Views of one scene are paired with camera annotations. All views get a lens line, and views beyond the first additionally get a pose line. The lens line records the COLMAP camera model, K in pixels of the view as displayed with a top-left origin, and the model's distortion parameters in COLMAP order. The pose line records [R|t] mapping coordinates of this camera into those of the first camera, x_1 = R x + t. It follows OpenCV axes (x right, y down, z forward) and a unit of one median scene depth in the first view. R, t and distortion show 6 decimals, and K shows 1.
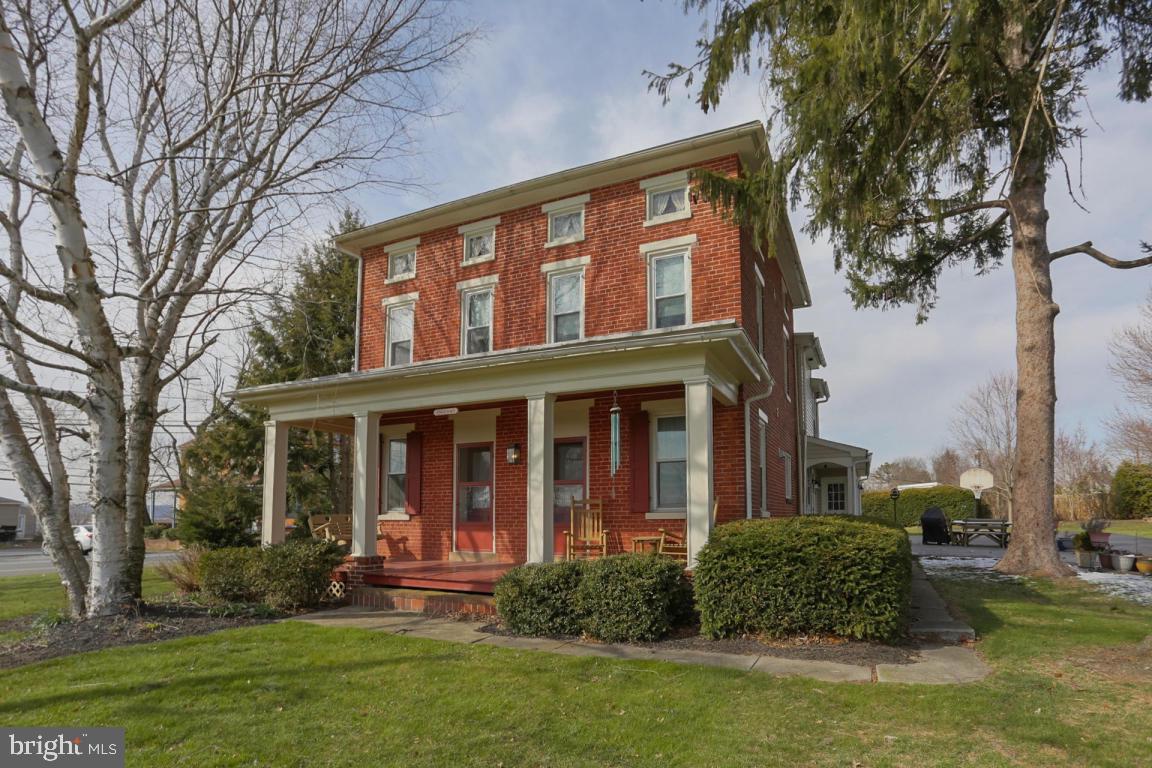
lens RADIAL K [[583.9, 0, 600.5], [0, 583.9, 451.1], [0, 0, 1]] dist [-0.053823, 0.008373]
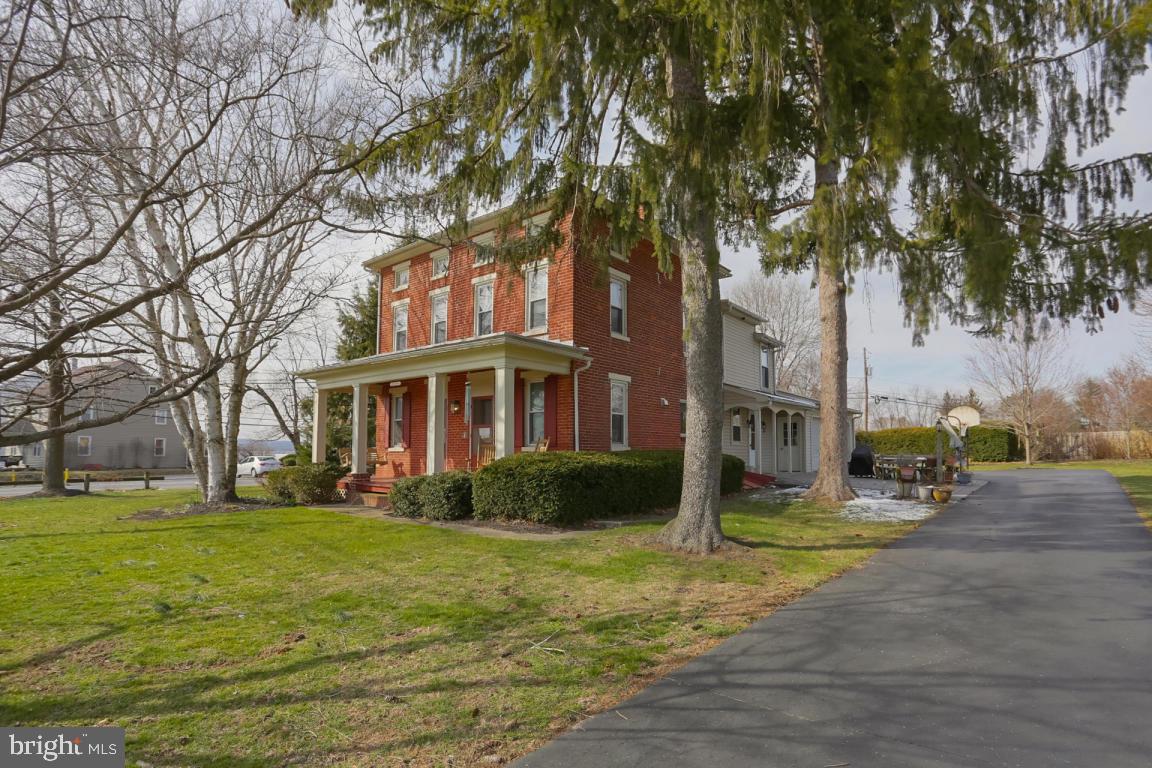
lens RADIAL K [[567.8, 0, 569.6], [0, 567.8, 376.3], [0, 0, 1]] dist [-0.073543, 0.031522]
pose [[0.964582, -0.028440, -0.262246, 0.546657], [0.023153, 0.999462, -0.023229, -0.037149], [0.262766, 0.016334, 0.964721, -0.341815]]
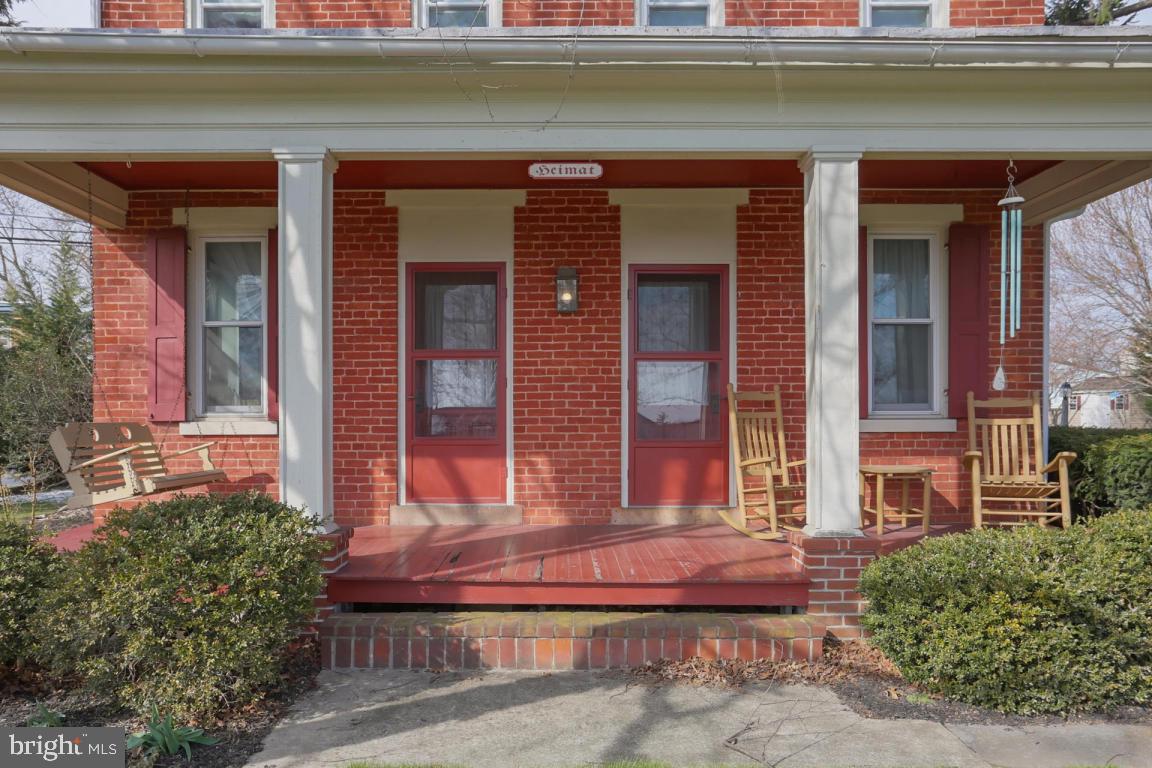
lens RADIAL K [[863.3, 0, 576.0], [0, 863.3, 384.0], [0, 0, 1]] dist [-0.003341, -0.002817]
pose [[0.913017, 0.018892, 0.407485, -0.455311], [-0.046504, 0.997235, 0.057964, 0.040960], [-0.405263, -0.071872, 0.911371, 0.394379]]
